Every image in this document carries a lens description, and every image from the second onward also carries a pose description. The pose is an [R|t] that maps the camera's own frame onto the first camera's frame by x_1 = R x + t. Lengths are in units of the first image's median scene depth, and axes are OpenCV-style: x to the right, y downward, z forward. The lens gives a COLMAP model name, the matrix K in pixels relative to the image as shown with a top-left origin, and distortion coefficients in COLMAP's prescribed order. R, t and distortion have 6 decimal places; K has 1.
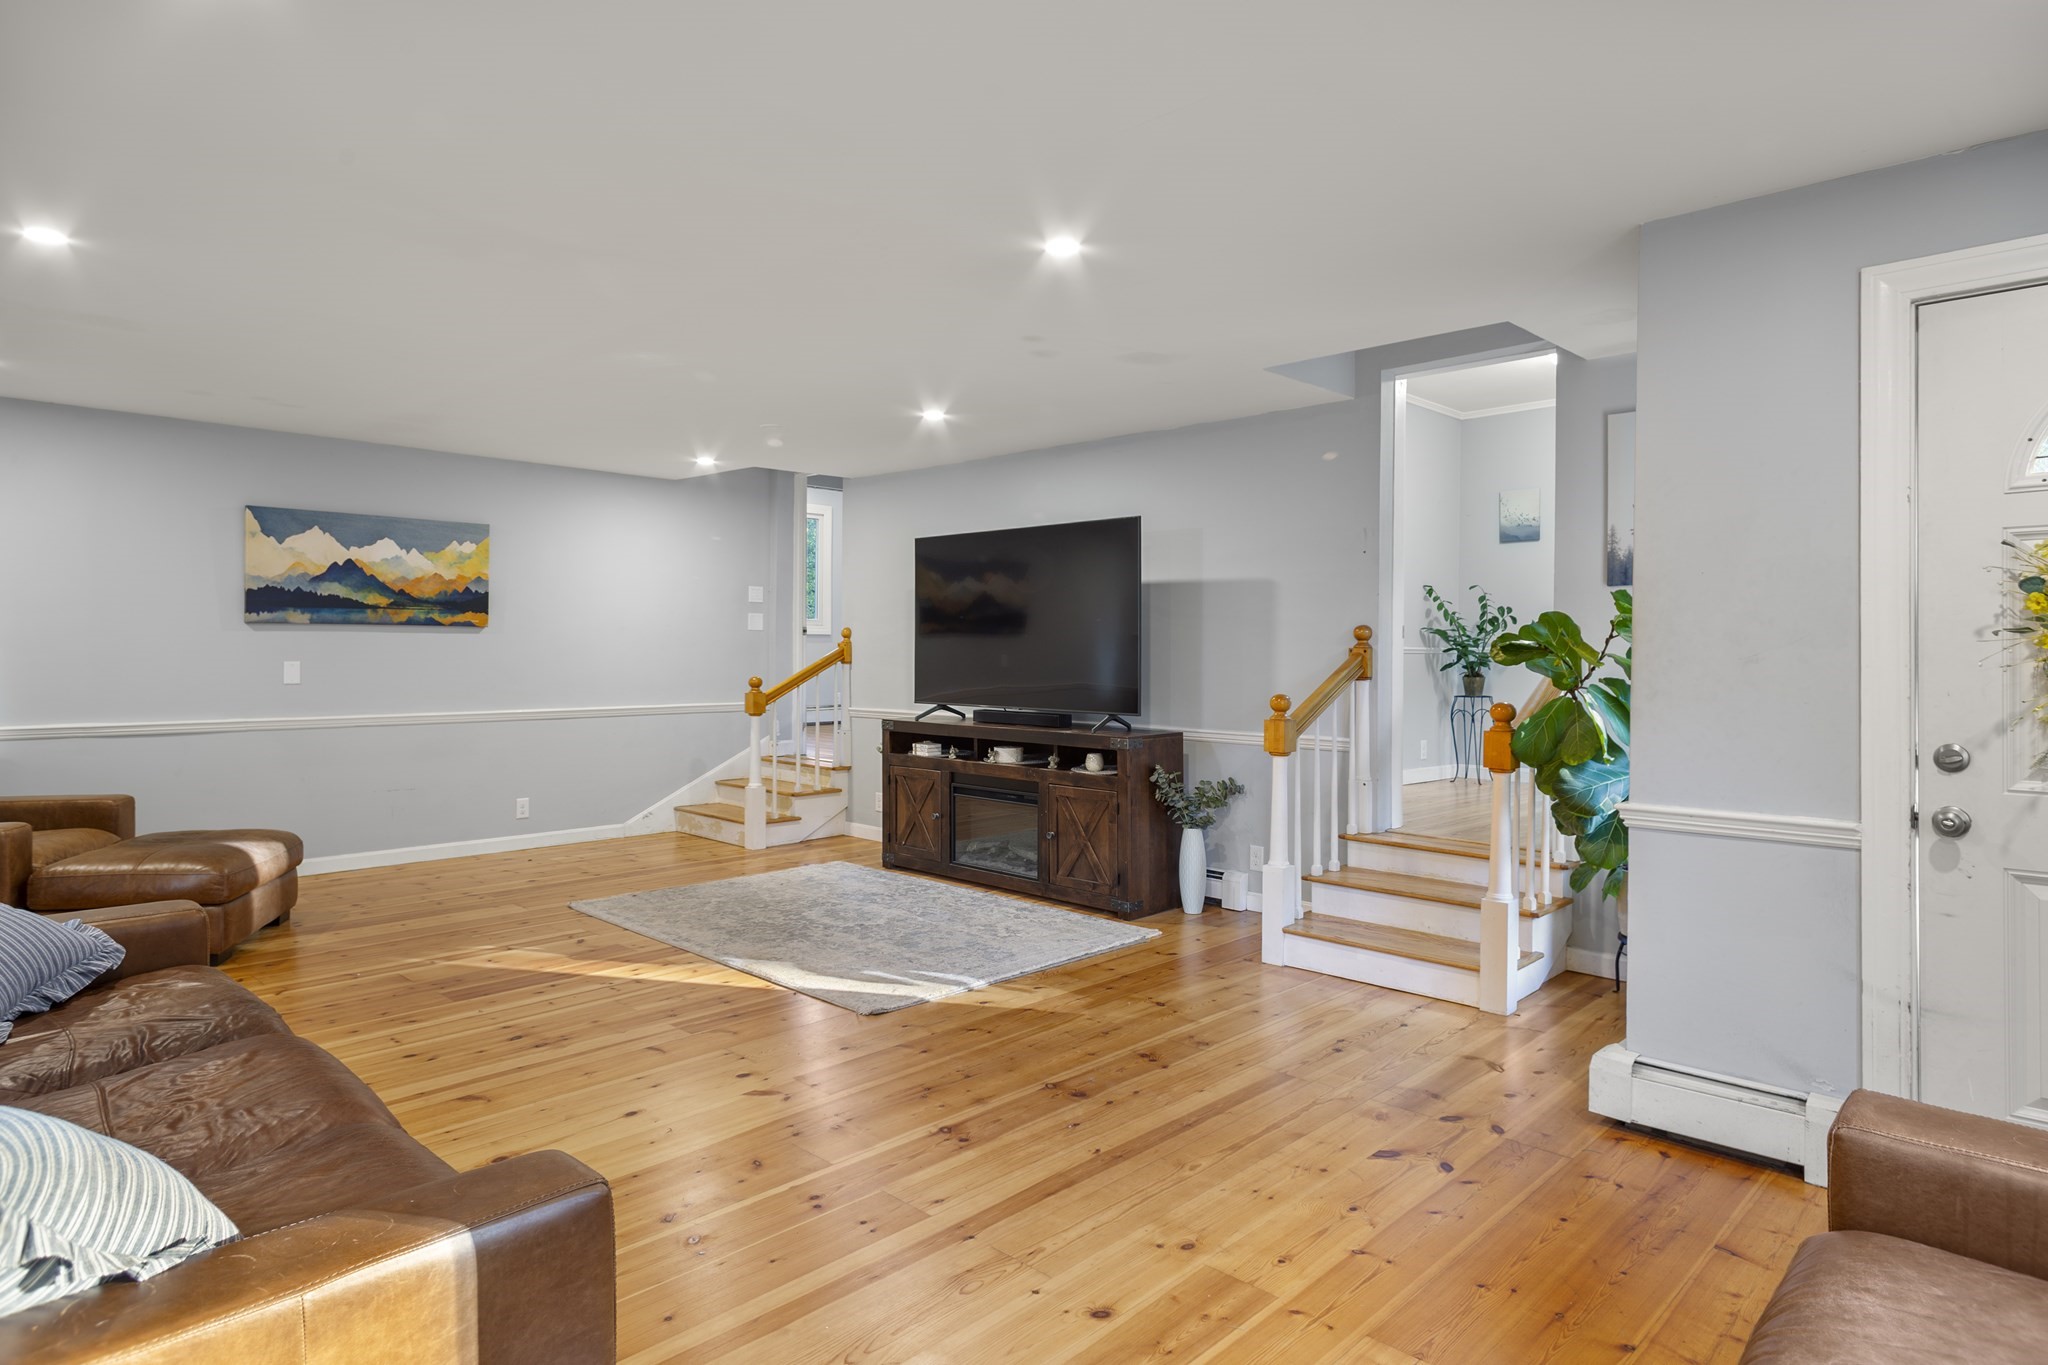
lens RADIAL K [[1170.0, 0, 1023.9], [0, 1170.0, 647.9], [0, 0, 1]] dist [0.019247, -0.000495]
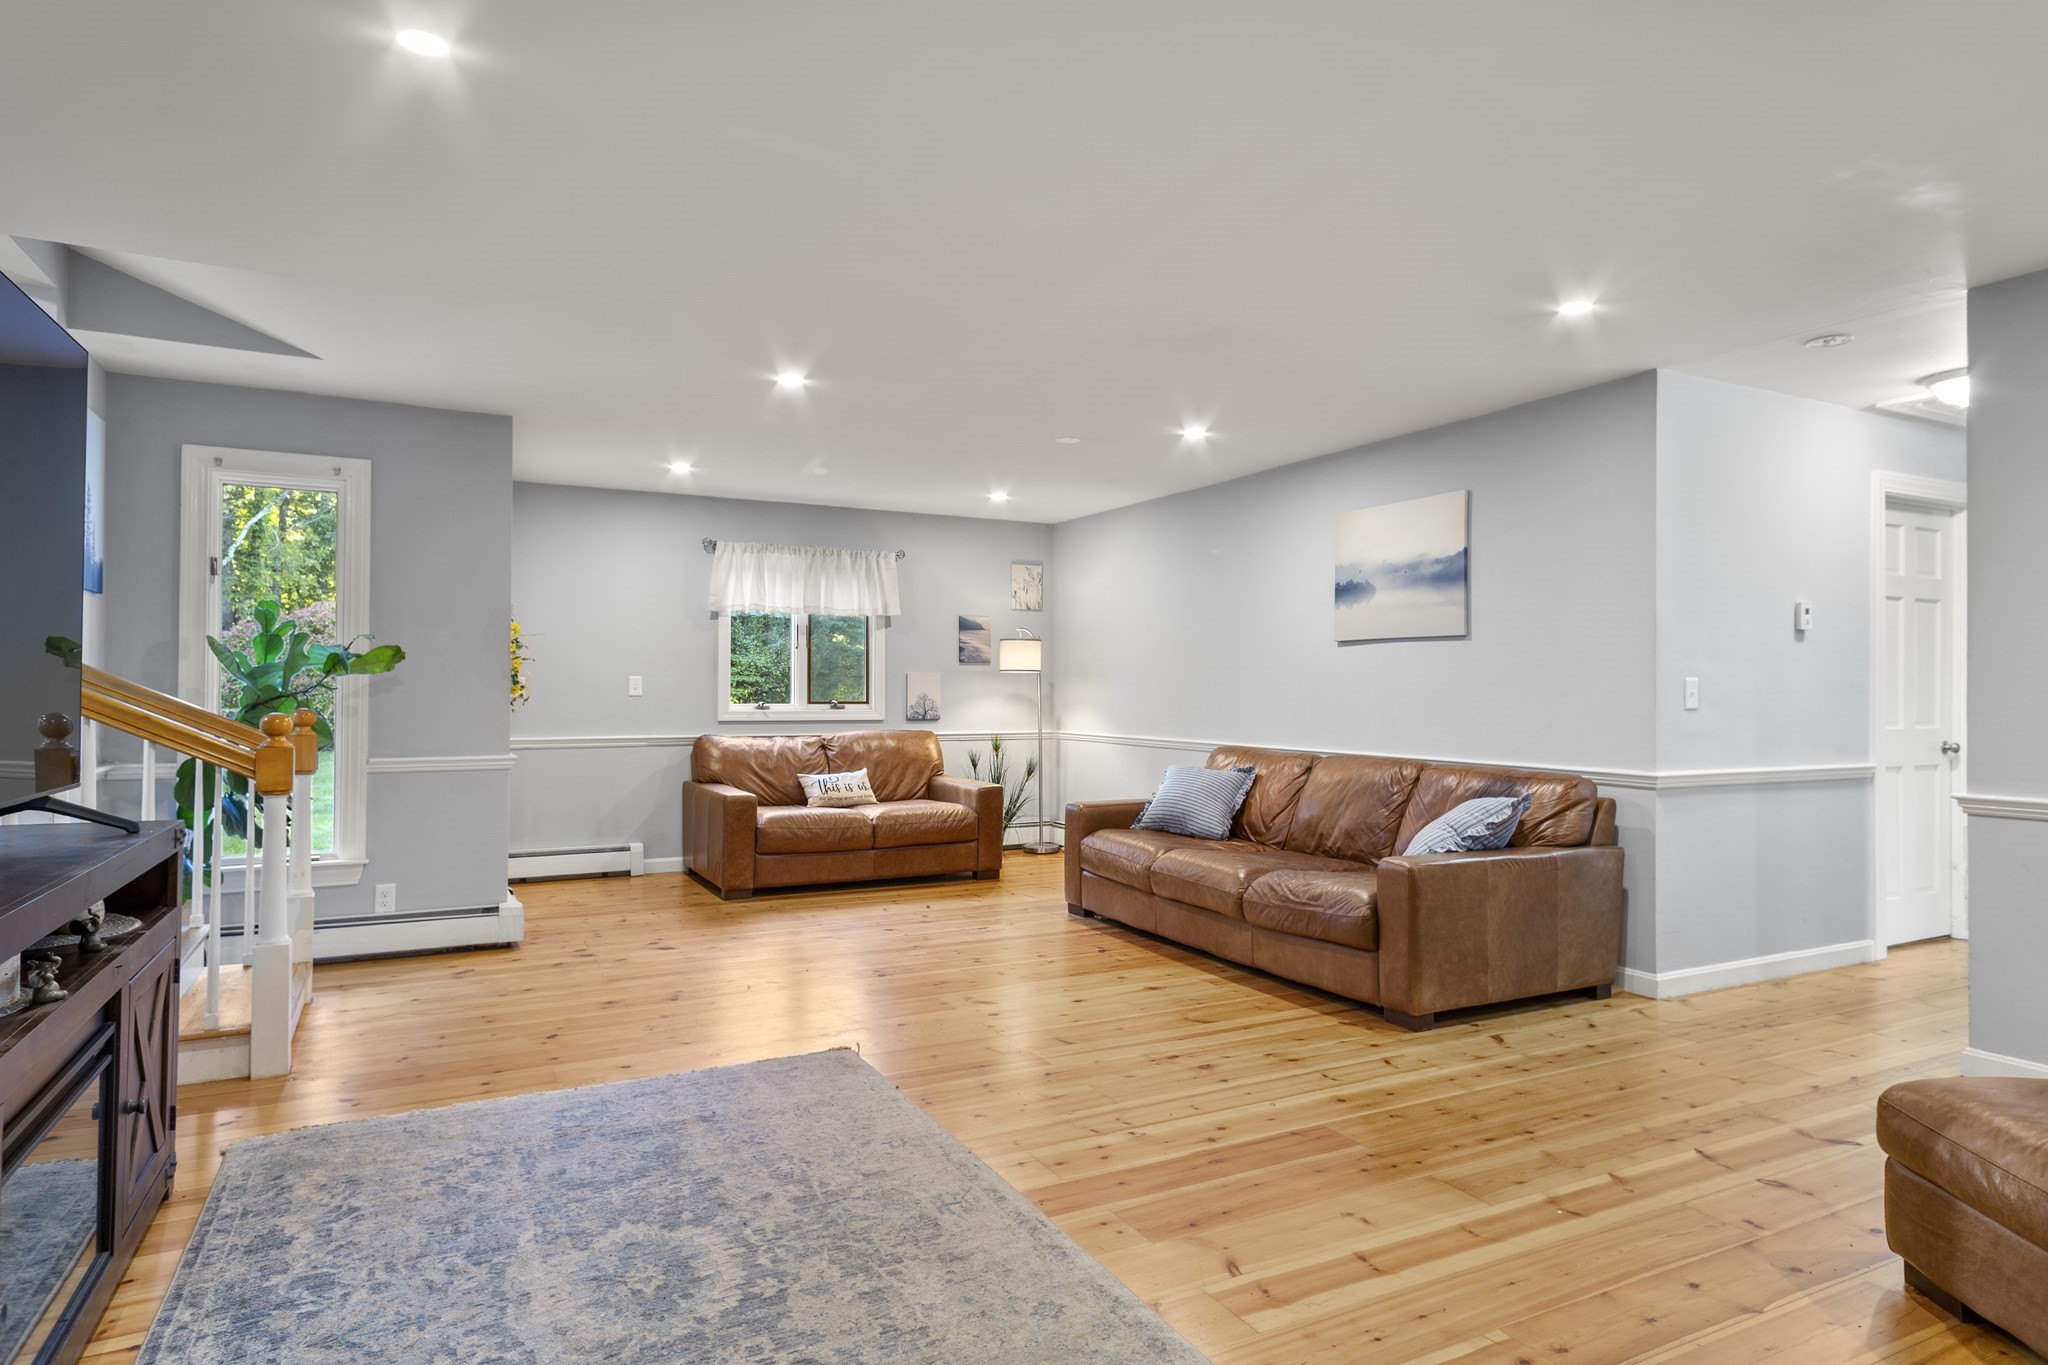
lens RADIAL K [[1158.1, 0, 1024.0], [0, 1158.1, 682.5], [0, 0, 1]] dist [0.010272, -0.000489]
pose [[-0.950114, -0.007848, 0.311803, -0.349529], [-0.009784, 0.999941, -0.004646, 0.013829], [-0.311748, -0.007465, -0.950135, 1.165291]]
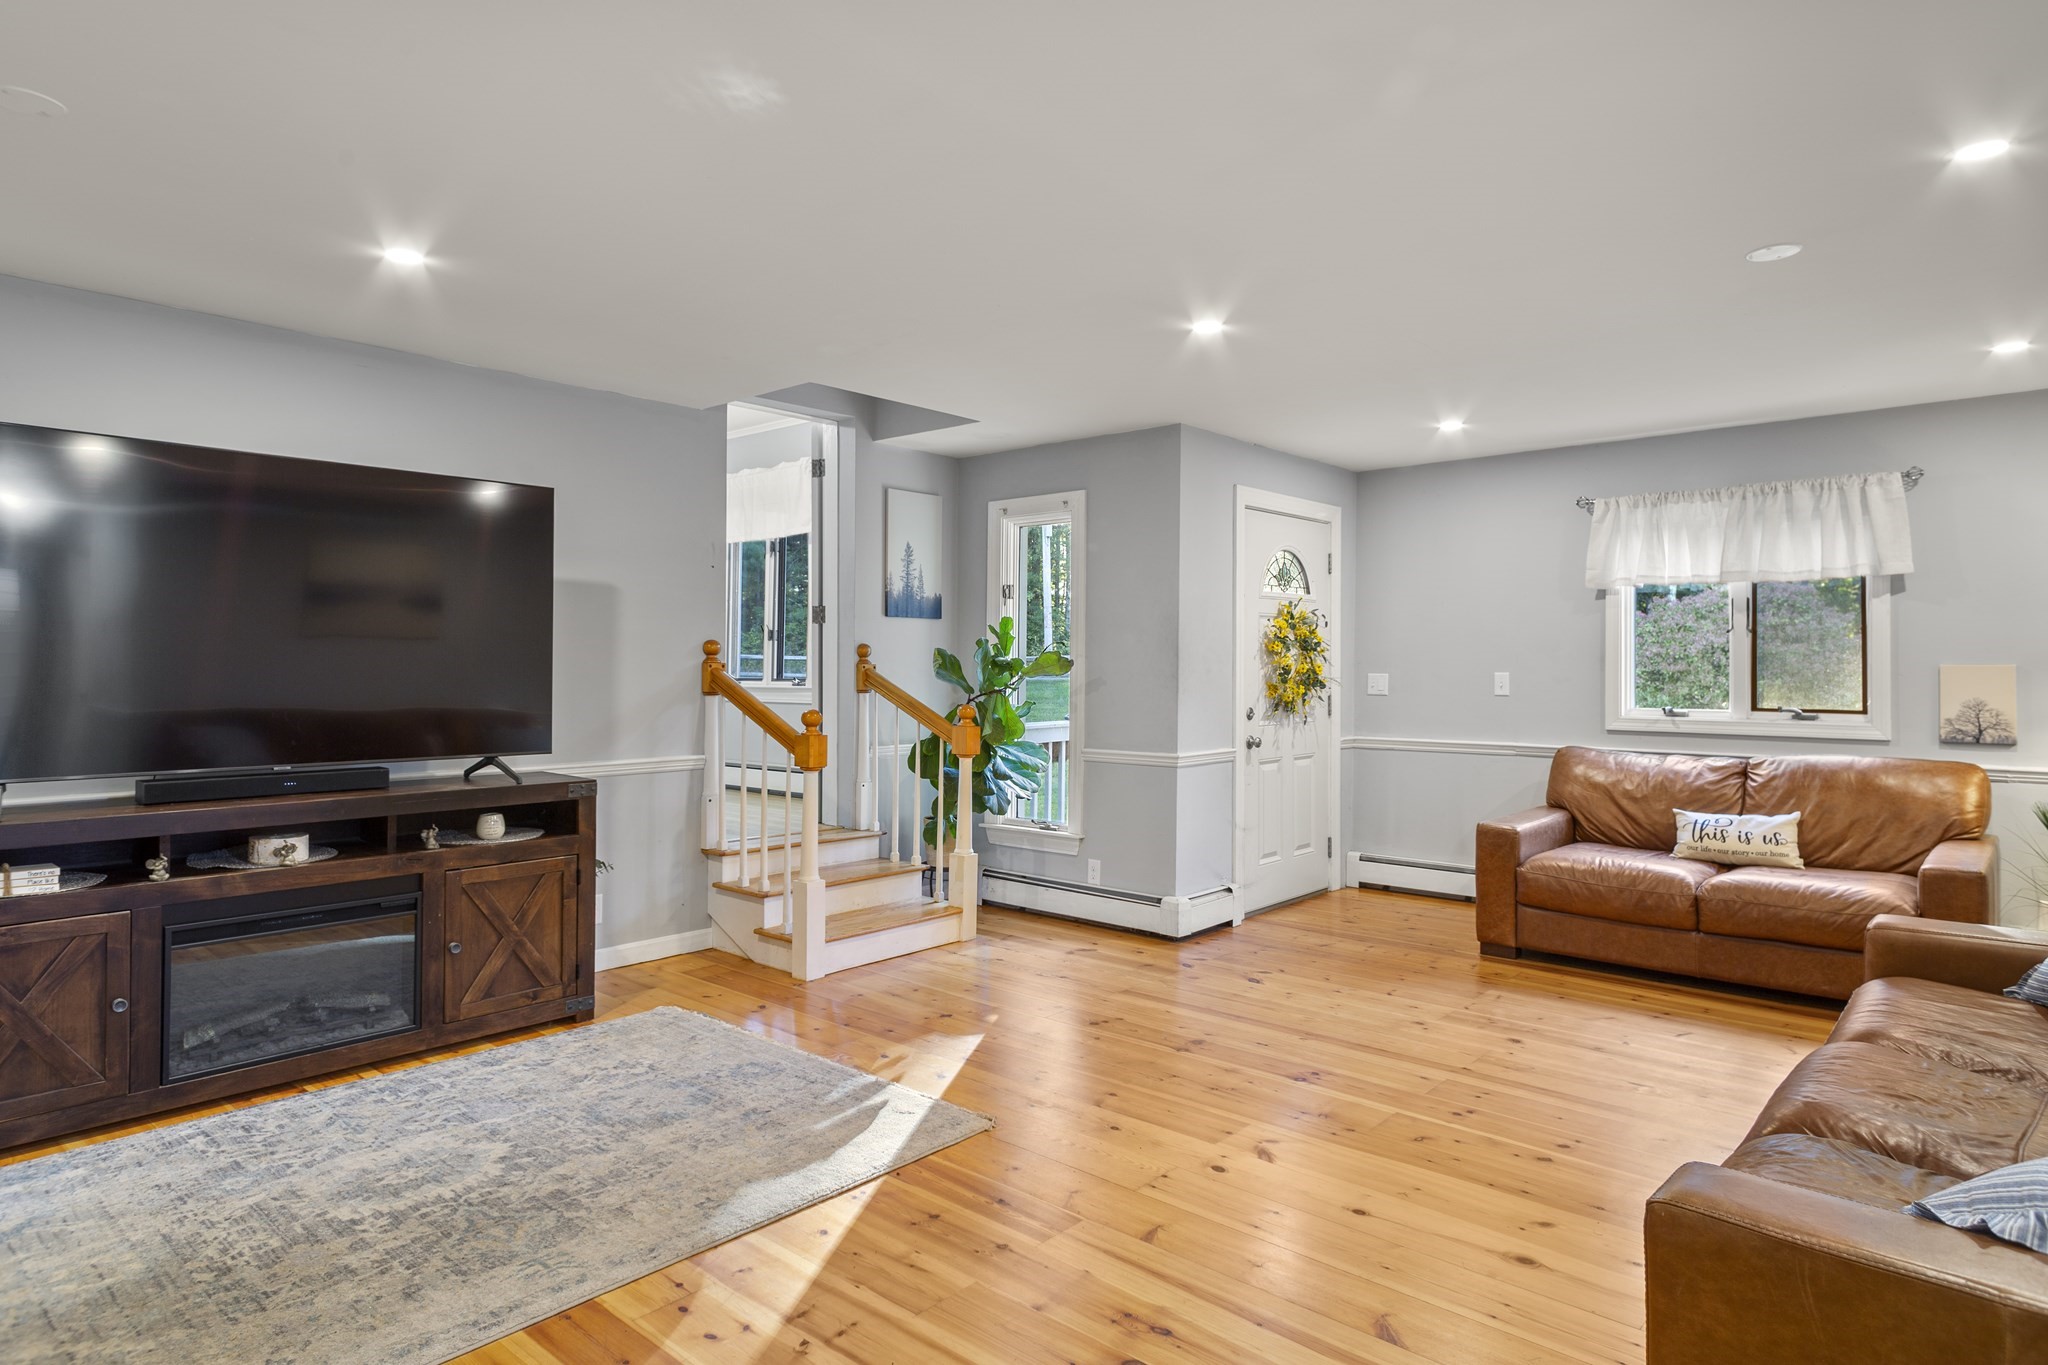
lens RADIAL K [[1165.6, 0, 1027.5], [0, 1165.6, 660.0], [0, 0, 1]] dist [0.016483, -0.002173]
pose [[-0.046369, 0.000056, 0.998924, -0.590525], [-0.003393, 0.999994, -0.000214, -0.002655], [-0.998919, -0.003399, -0.046369, 0.644090]]
